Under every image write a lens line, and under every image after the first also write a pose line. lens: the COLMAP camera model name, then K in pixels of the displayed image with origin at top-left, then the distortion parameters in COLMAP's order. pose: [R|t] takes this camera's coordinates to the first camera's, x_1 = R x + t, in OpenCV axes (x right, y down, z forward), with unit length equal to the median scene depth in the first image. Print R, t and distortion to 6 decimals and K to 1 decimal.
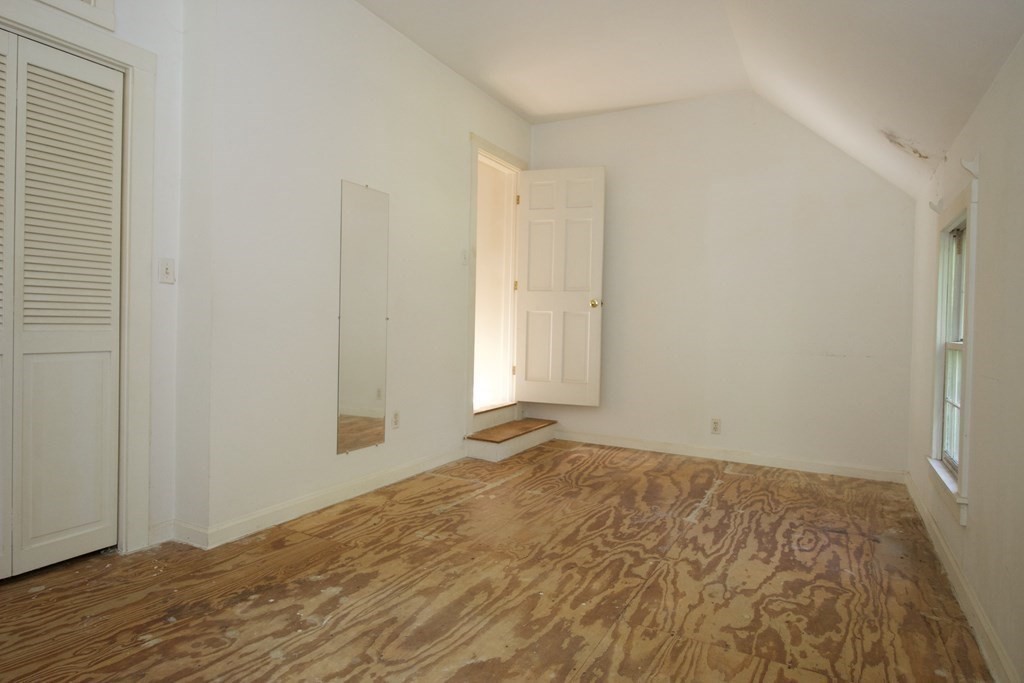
lens RADIAL K [[601.0, 0, 506.5], [0, 601.0, 338.2], [0, 0, 1]] dist [-0.006163, -0.004102]
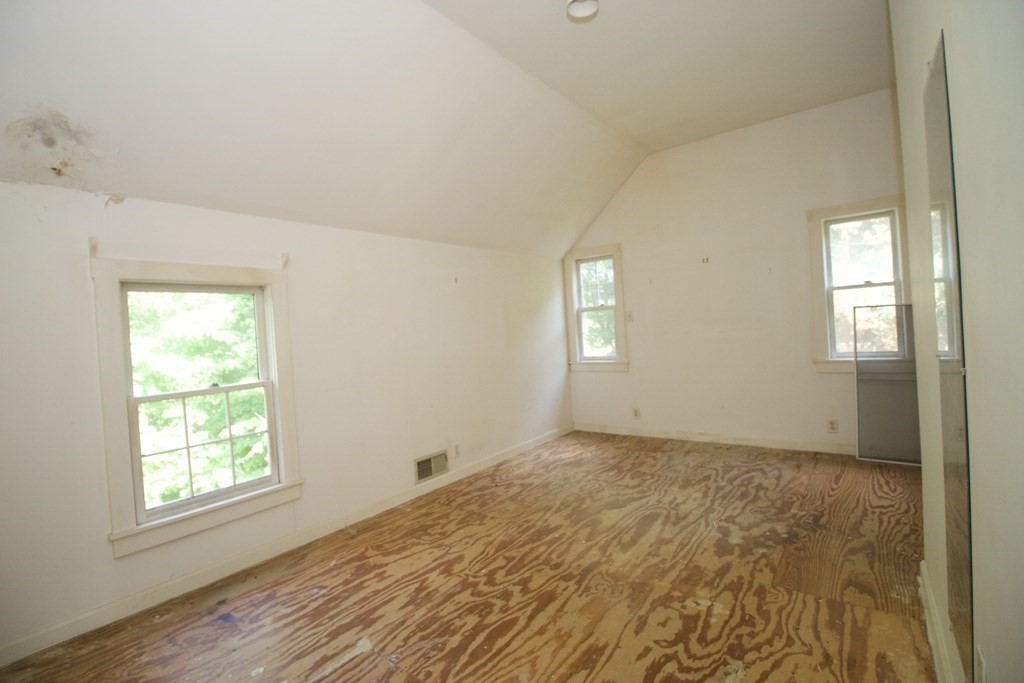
lens RADIAL K [[470.0, 0, 506.8], [0, 470.0, 334.1], [0, 0, 1]] dist [-0.009419, -0.003286]
pose [[-0.986786, 0.038277, 0.157444, 0.040448], [0.044913, 0.998237, 0.038804, -0.113171], [-0.155681, 0.045362, -0.986765, 1.924919]]
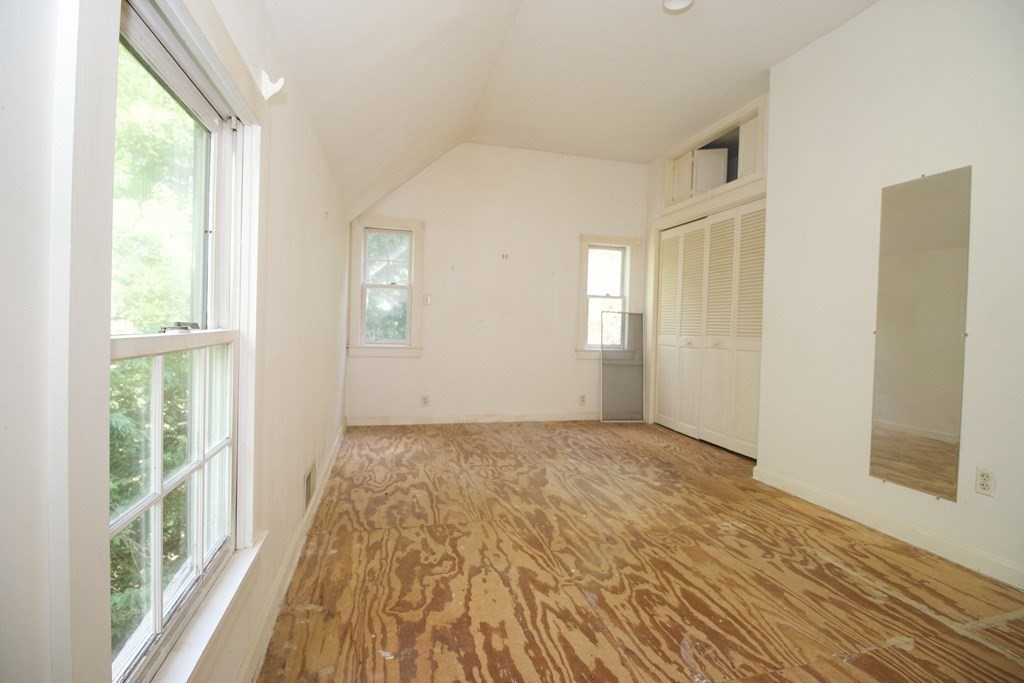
lens RADIAL K [[470.0, 0, 505.9], [0, 470.0, 339.0], [0, 0, 1]] dist [-0.009419, -0.003286]
pose [[-0.732962, -0.022106, -0.679910, 0.874641], [-0.063485, 0.997333, 0.036011, -0.019304], [0.677301, 0.069559, -0.732410, 1.509456]]
